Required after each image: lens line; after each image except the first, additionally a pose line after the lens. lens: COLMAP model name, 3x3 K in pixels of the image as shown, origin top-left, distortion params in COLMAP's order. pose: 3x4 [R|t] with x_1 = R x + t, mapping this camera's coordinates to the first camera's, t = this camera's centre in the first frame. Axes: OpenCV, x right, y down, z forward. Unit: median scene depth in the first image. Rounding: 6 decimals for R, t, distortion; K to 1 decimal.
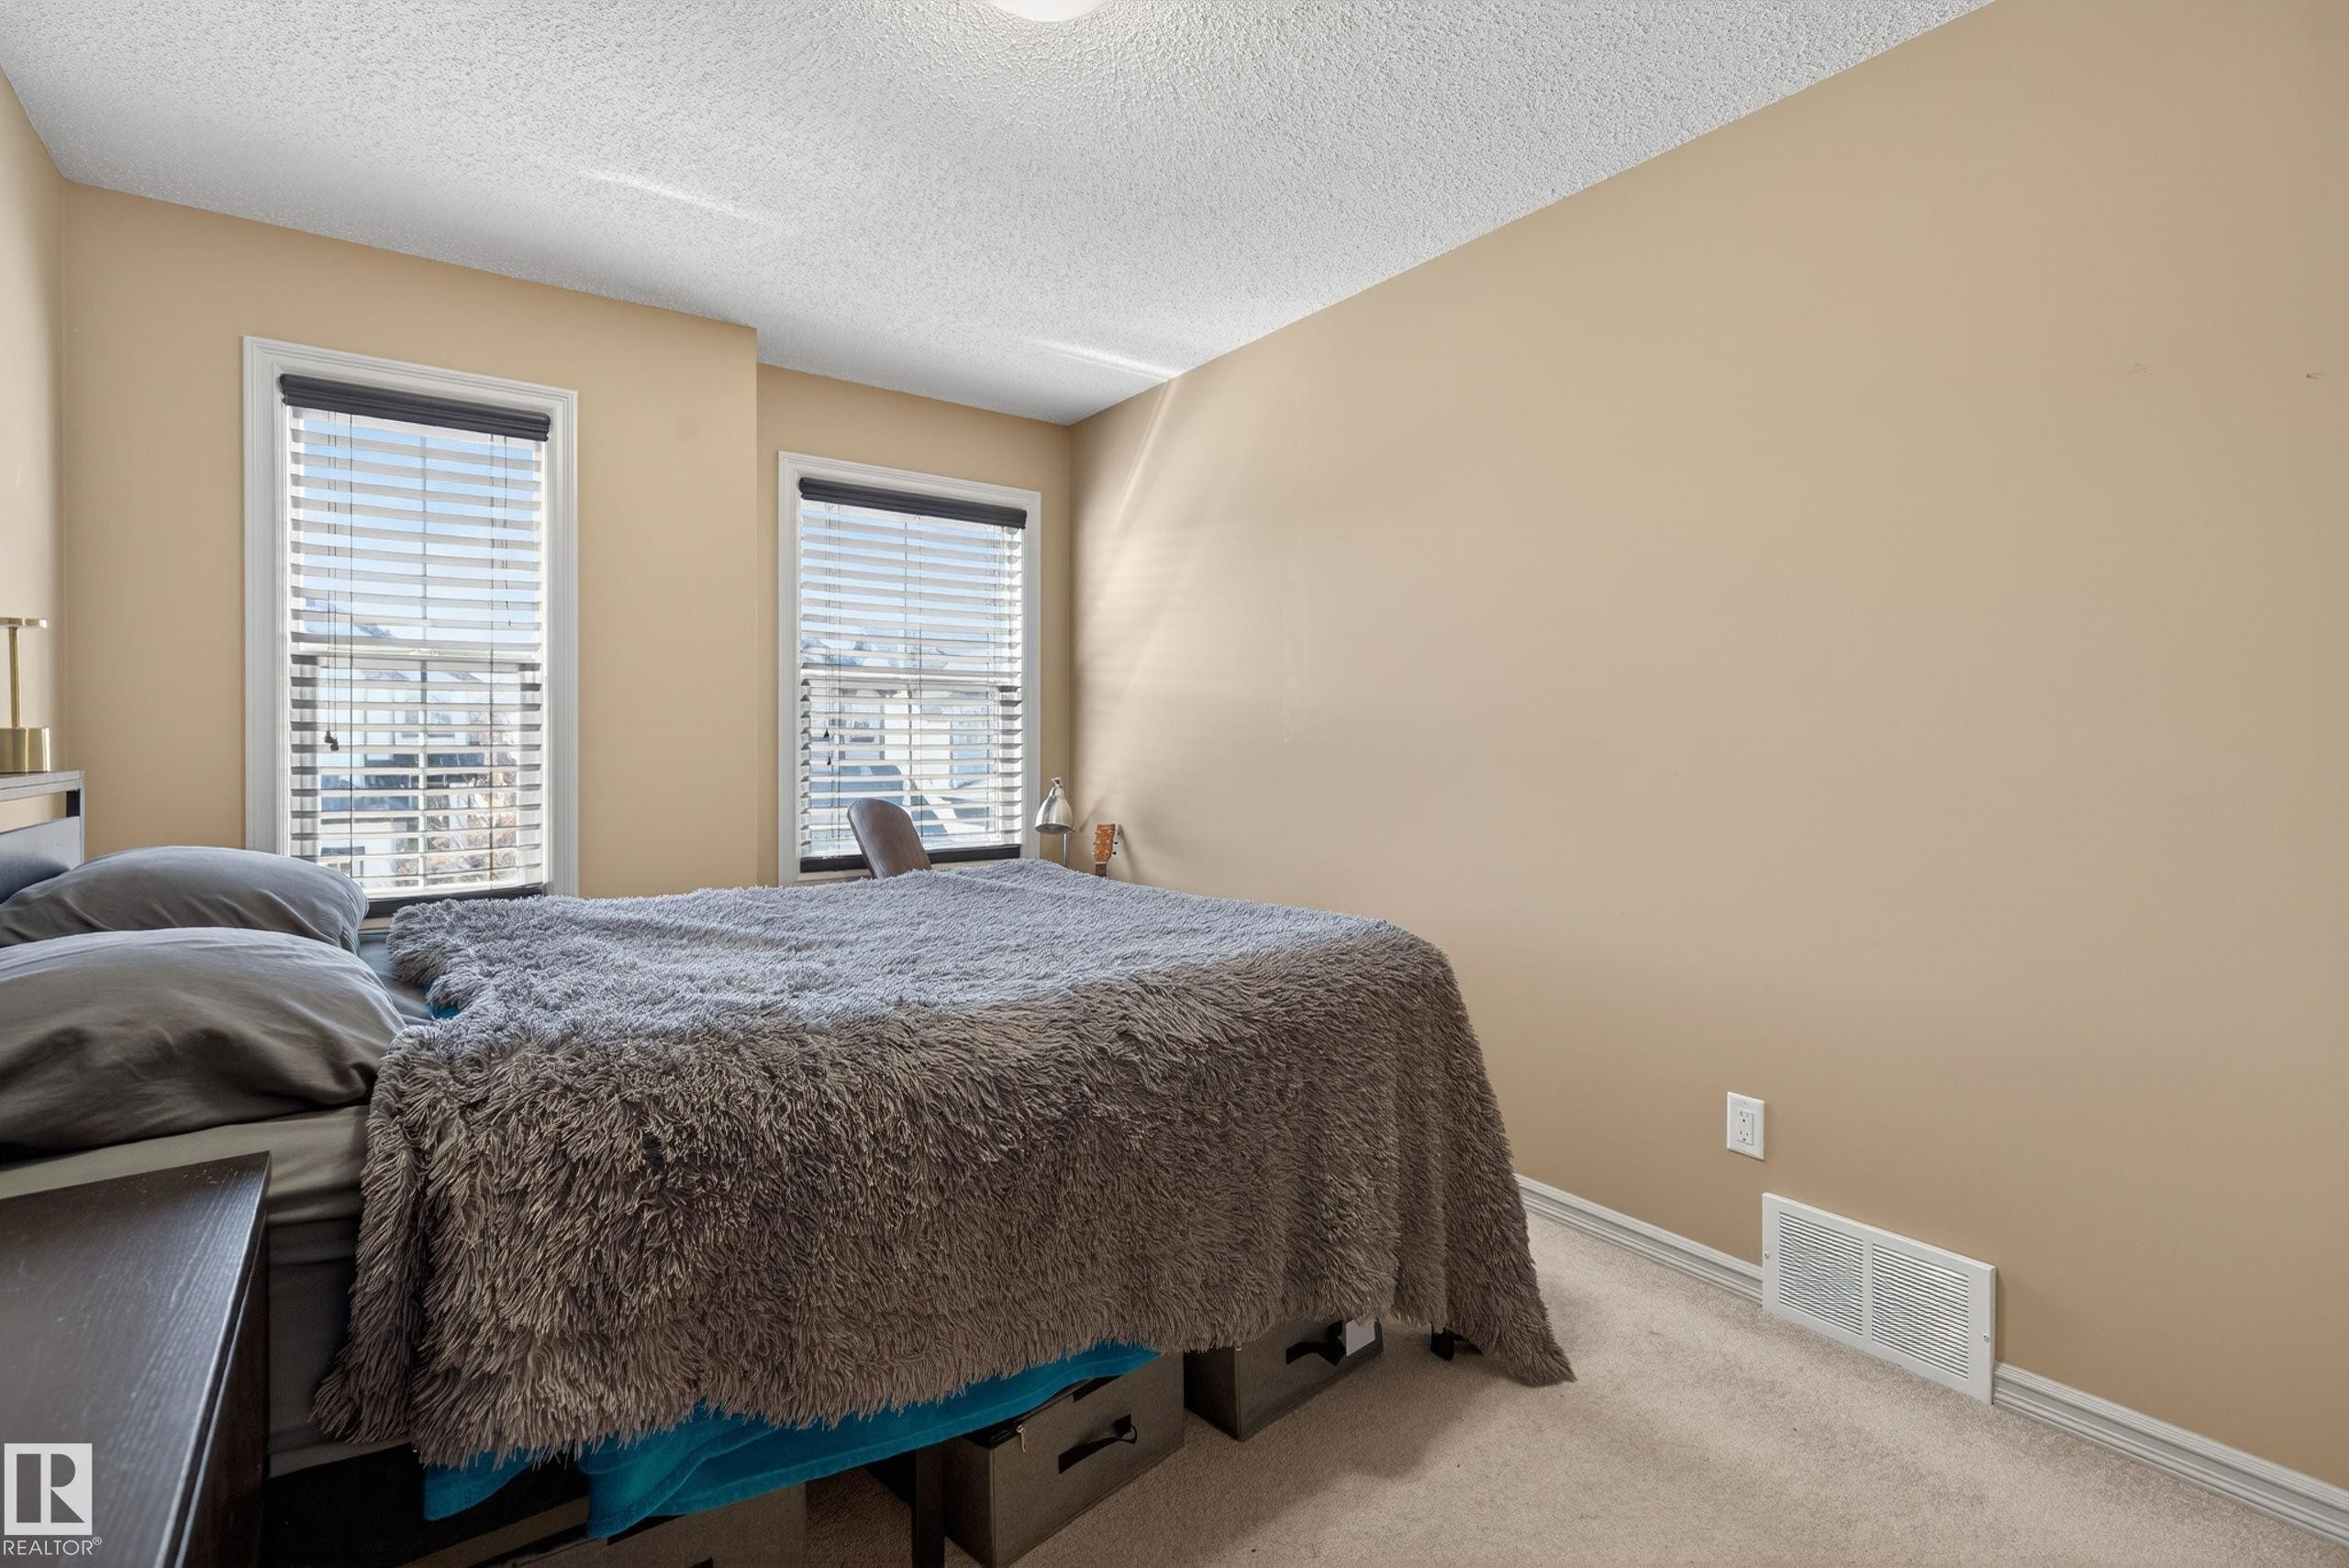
lens RADIAL K [[1081.7, 0, 1183.3], [0, 1081.7, 746.9], [0, 0, 1]] dist [0.000061, 0.000604]
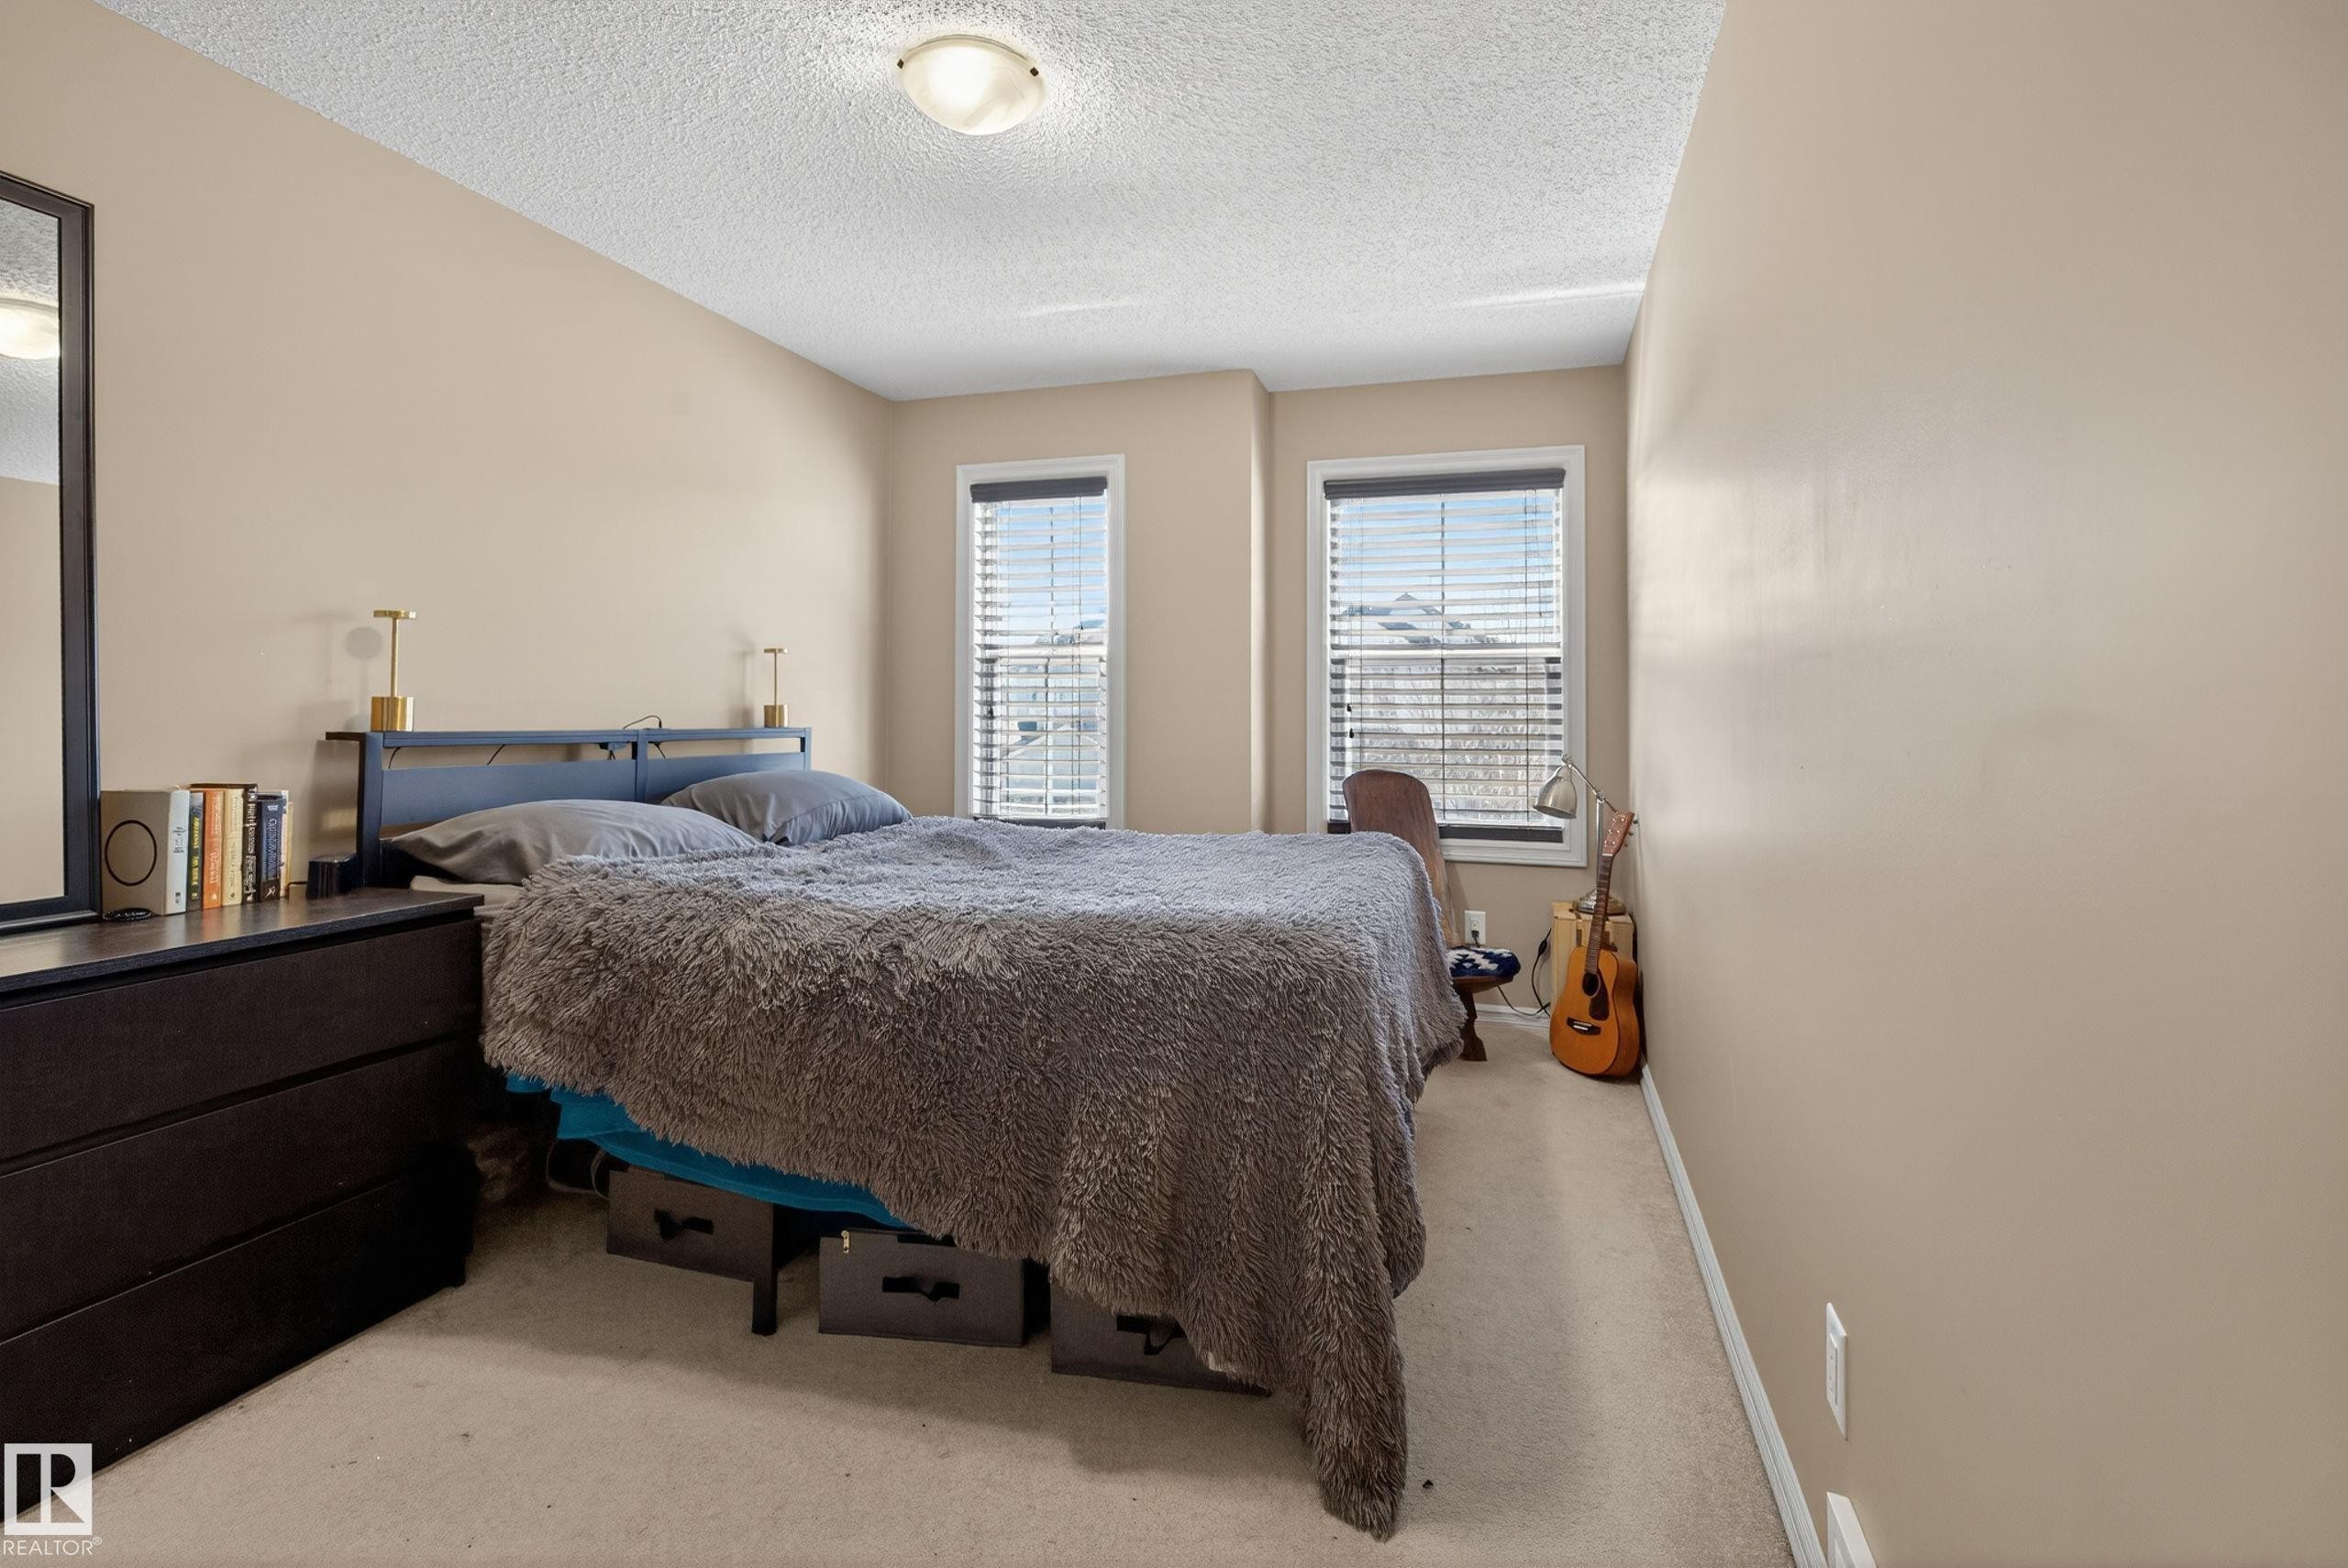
lens RADIAL K [[1060.1, 0, 1180.8], [0, 1060.1, 733.2], [0, 0, 1]] dist [-0.017474, 0.000105]
pose [[0.599464, 0.009655, -0.800343, 0.592940], [-0.009380, 0.999943, 0.005037, 0.011267], [0.800347, 0.004488, 0.599521, 0.305576]]
